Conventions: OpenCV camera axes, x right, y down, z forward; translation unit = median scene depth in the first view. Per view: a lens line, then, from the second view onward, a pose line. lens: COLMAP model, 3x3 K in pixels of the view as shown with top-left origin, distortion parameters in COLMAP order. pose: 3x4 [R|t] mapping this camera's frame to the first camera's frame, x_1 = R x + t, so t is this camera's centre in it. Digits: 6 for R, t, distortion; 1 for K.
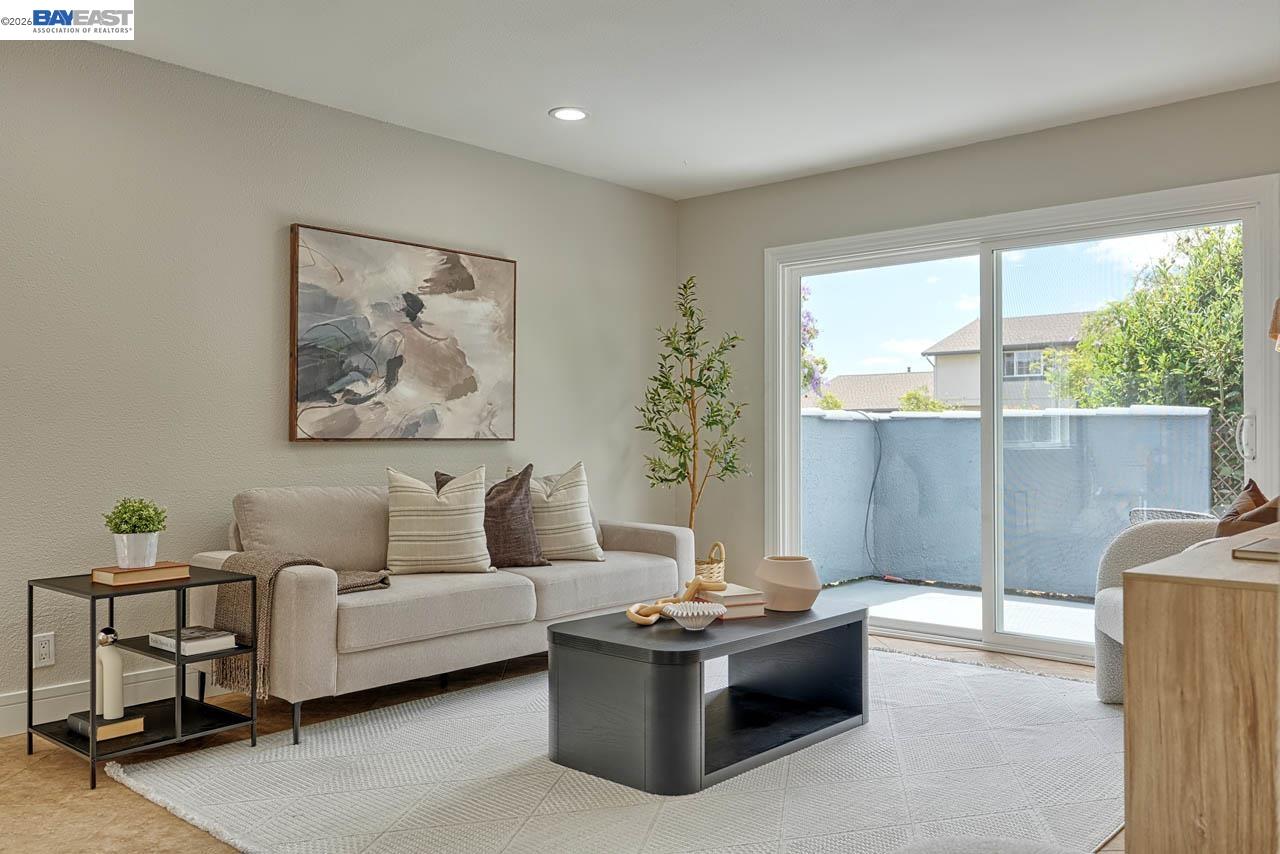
lens RADIAL K [[1016.9, 0, 631.7], [0, 1016.9, 422.4], [0, 0, 1]] dist [-0.002587, 0.001766]
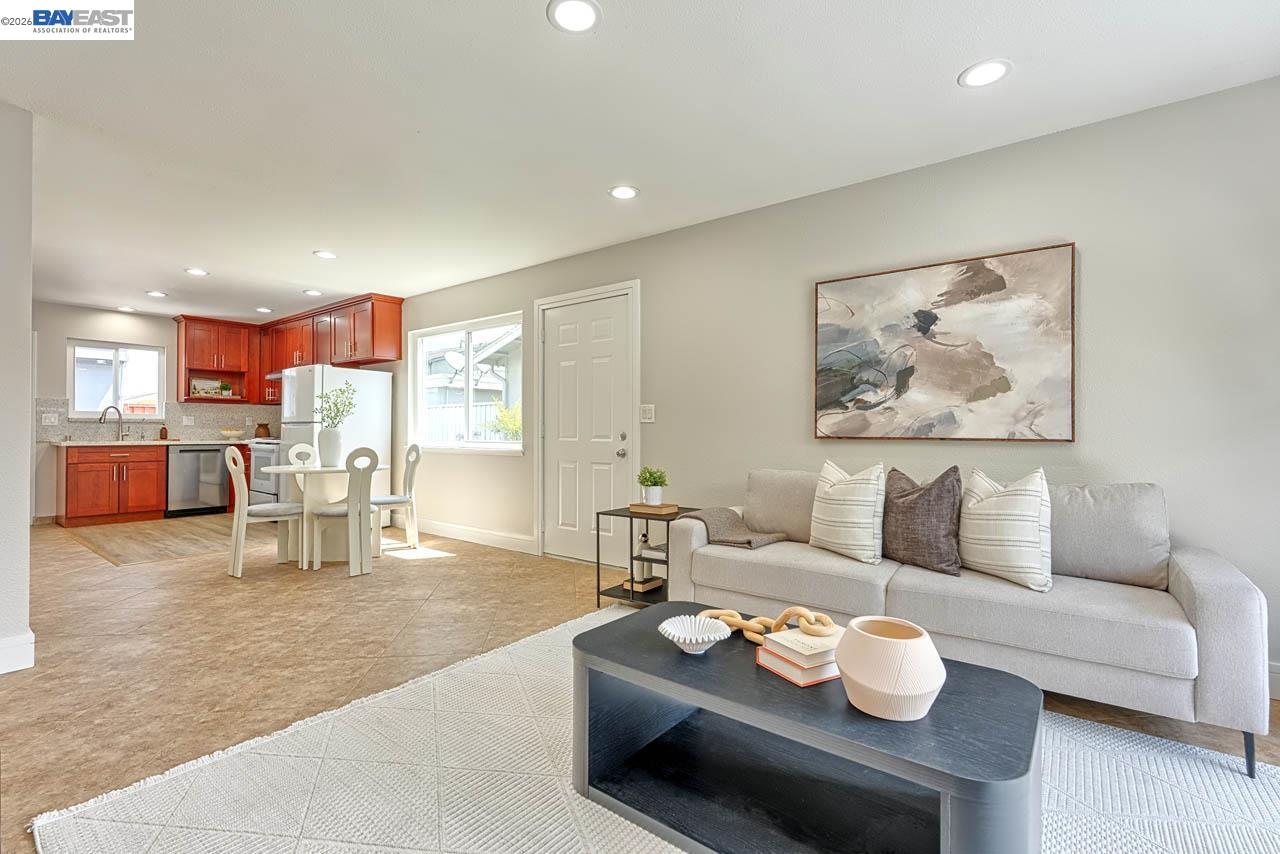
lens RADIAL K [[565.1, 0, 642.1], [0, 565.1, 426.0], [0, 0, 1]] dist [-0.010867, 0.001431]
pose [[0.082537, -0.009565, -0.996542, 0.409647], [0.008511, 0.999924, -0.008893, 0.005948], [0.996552, -0.007748, 0.082613, 0.675817]]
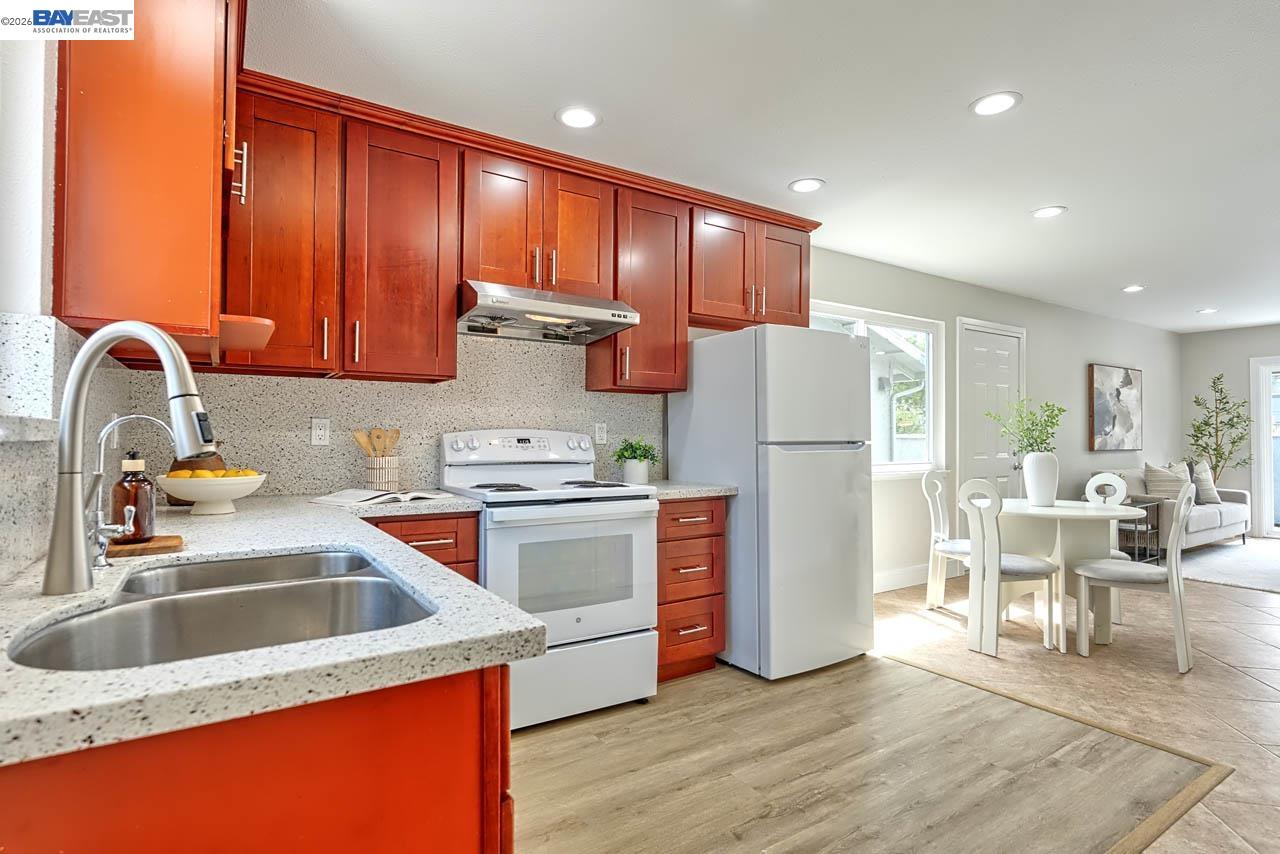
lens RADIAL K [[647.3, 0, 636.4], [0, 647.3, 428.7], [0, 0, 1]] dist [0.000380, -0.000546]
pose [[0.966913, -0.002004, -0.255098, -0.973247], [0.001877, 0.999998, -0.000742, -0.036084], [0.255099, 0.000238, 0.966915, -0.782807]]
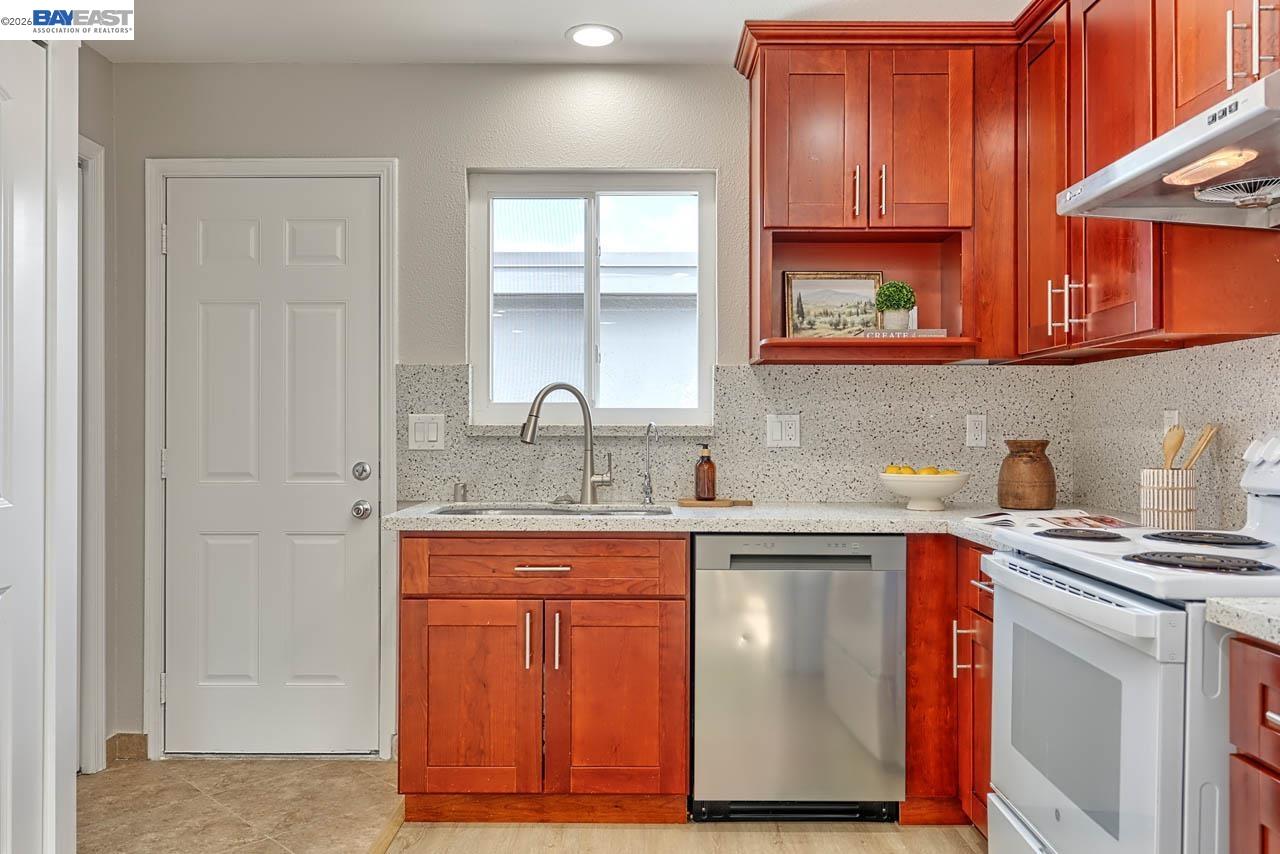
lens RADIAL K [[991.0, 0, 620.3], [0, 991.0, 423.2], [0, 0, 1]] dist [-0.004875, 0.006309]
pose [[-0.757396, -0.008665, -0.652899, -0.736911], [0.003595, 0.999841, -0.017440, -0.028653], [0.652946, -0.015556, -0.757244, -0.005798]]
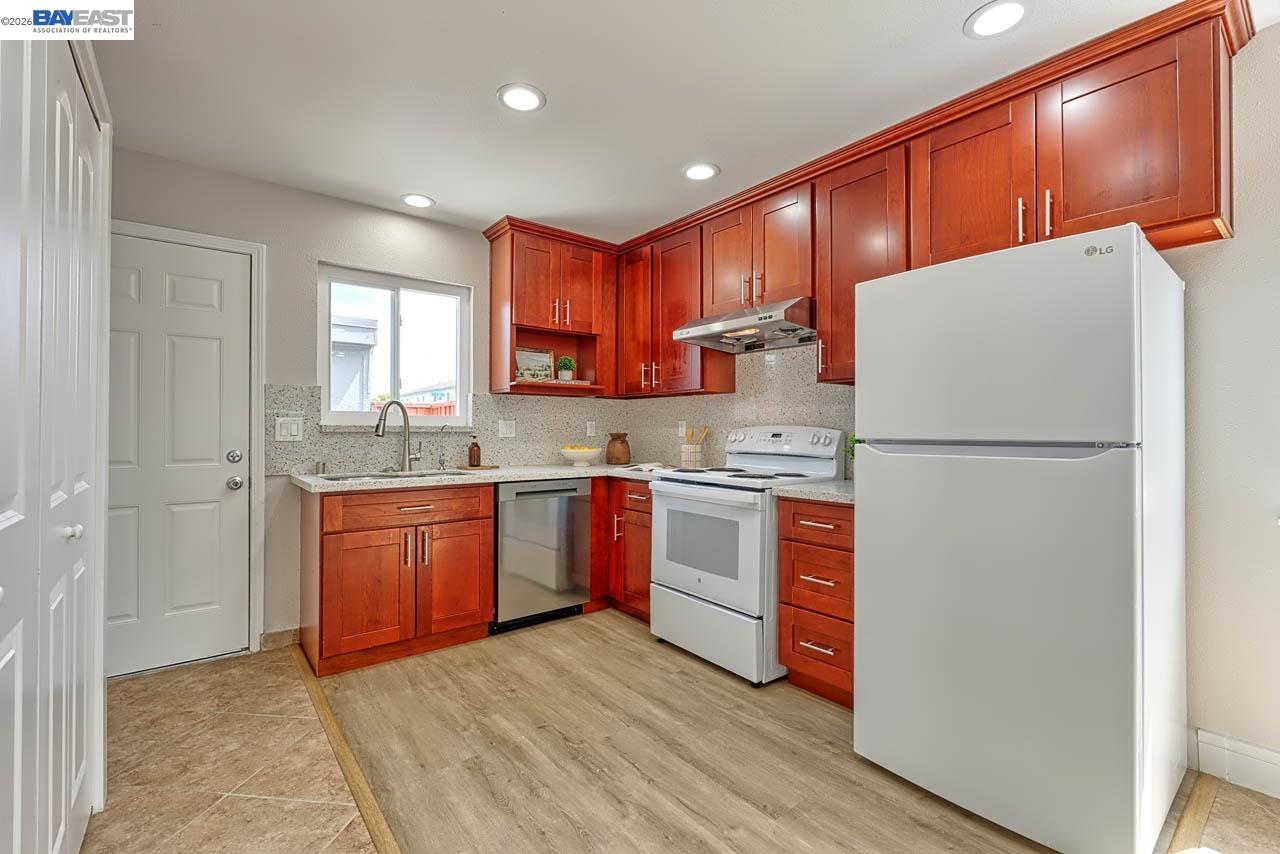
lens RADIAL K [[565.1, 0, 648.2], [0, 565.1, 425.6], [0, 0, 1]] dist [-0.010867, 0.001431]
pose [[-0.163013, -0.009872, -0.986574, -0.531254], [0.008057, 0.999903, -0.011336, -0.029394], [0.986591, -0.009797, -0.162918, -0.168452]]
